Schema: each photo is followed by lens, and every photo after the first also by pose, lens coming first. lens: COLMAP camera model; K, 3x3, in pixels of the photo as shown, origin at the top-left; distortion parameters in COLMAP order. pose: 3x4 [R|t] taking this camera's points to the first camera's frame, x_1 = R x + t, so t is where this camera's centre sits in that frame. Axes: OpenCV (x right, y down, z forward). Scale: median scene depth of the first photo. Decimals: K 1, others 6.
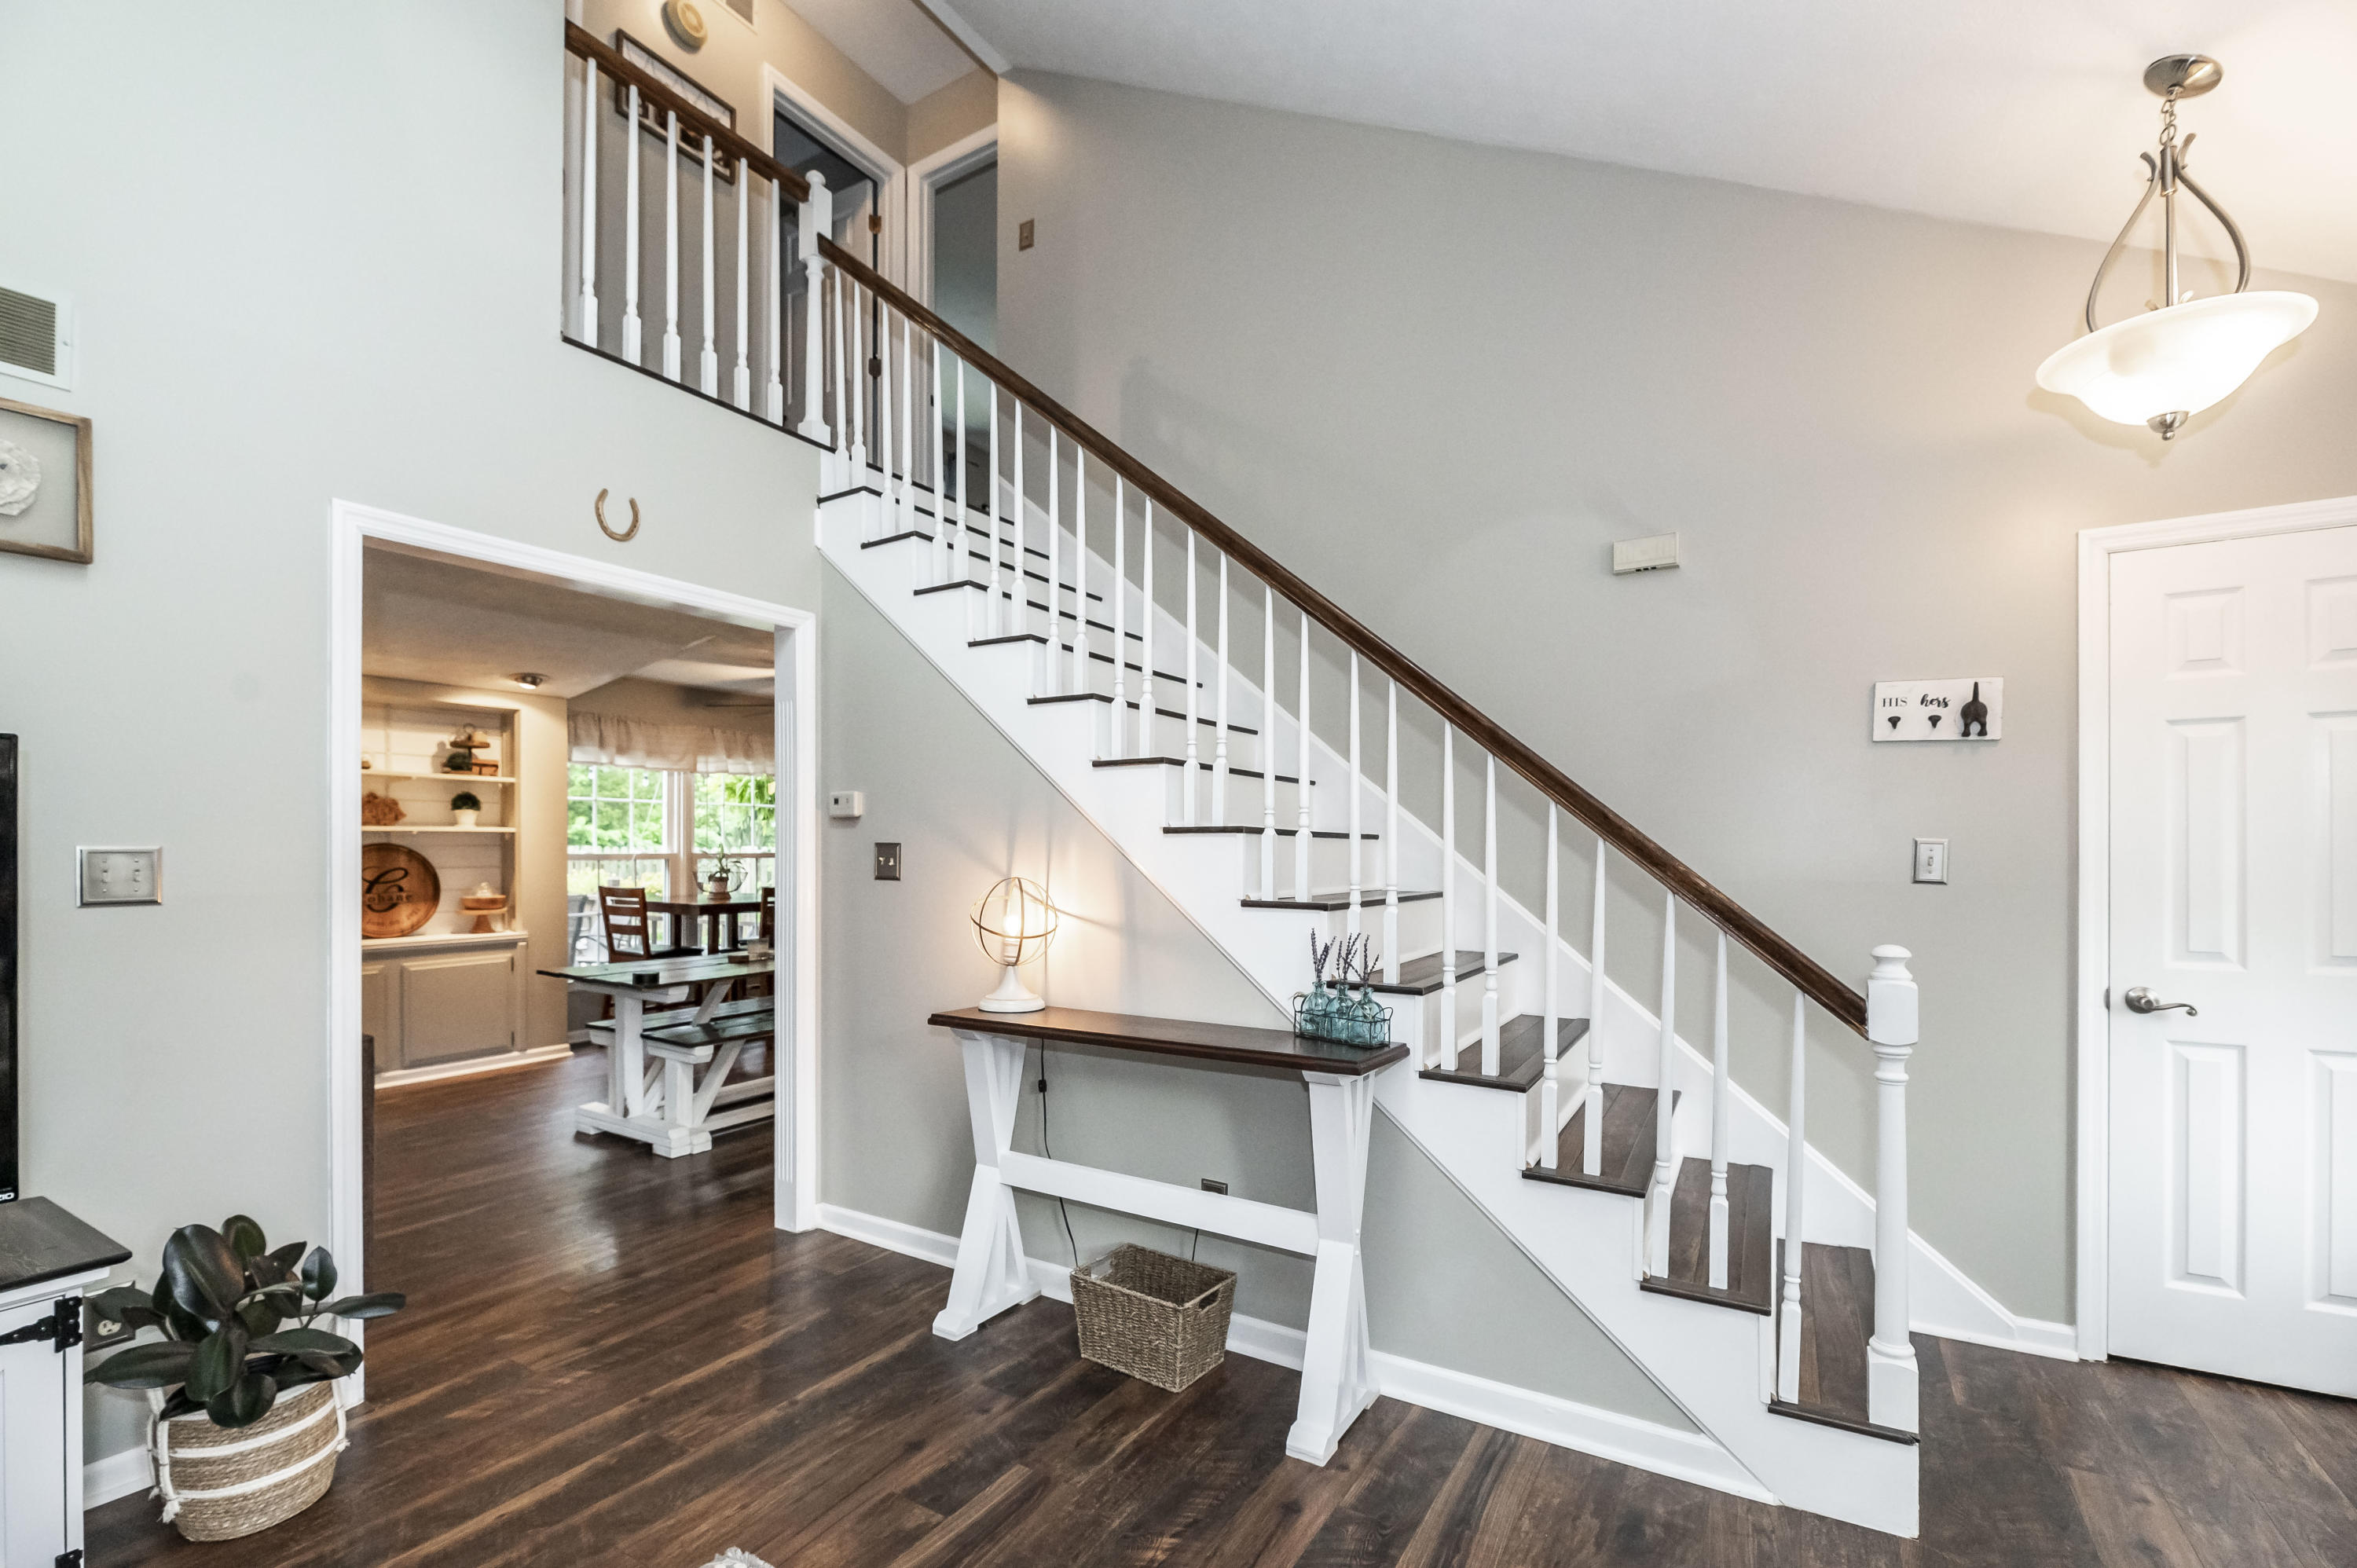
lens RADIAL K [[1006.5, 0, 1175.0], [0, 1006.5, 847.7], [0, 0, 1]] dist [-0.005413, -0.000637]
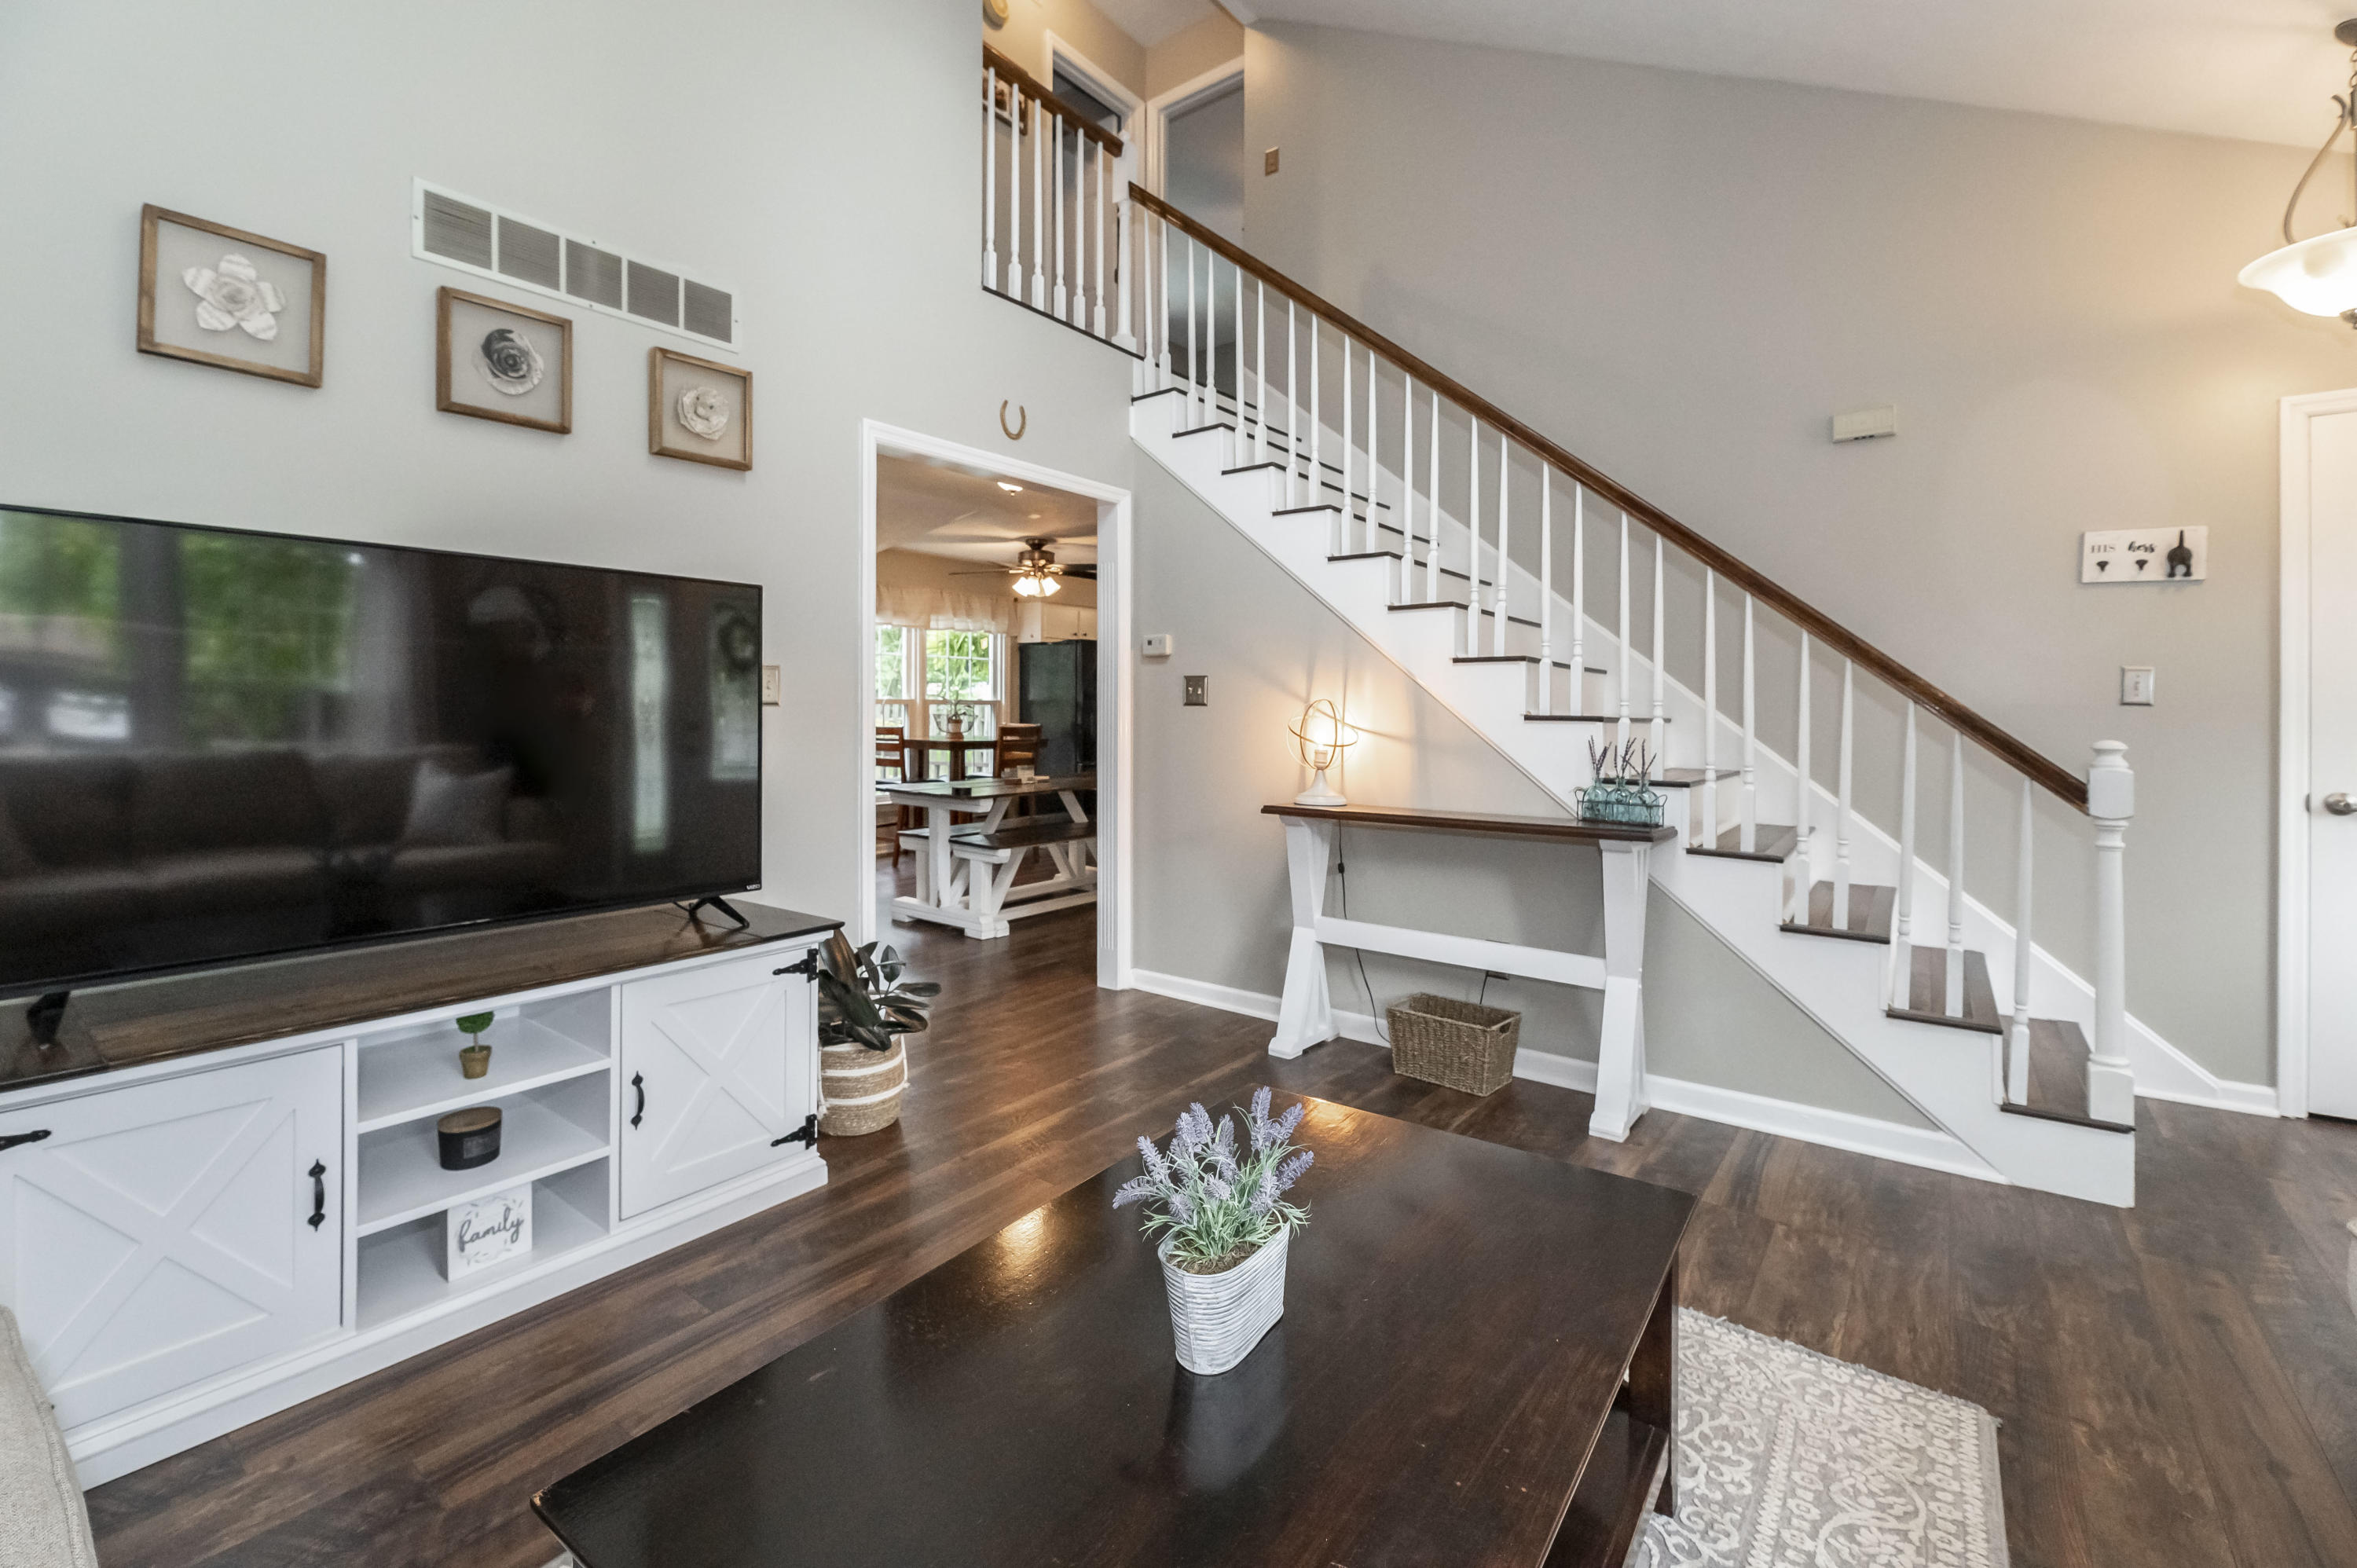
lens RADIAL K [[980.2, 0, 1170.3], [0, 980.2, 704.5], [0, 0, 1]] dist [-0.000983, -0.003063]
pose [[0.992392, 0.003765, -0.123058, -0.199229], [-0.004055, 0.999990, -0.002102, 0.039365], [0.123048, 0.002585, 0.992397, -0.235326]]
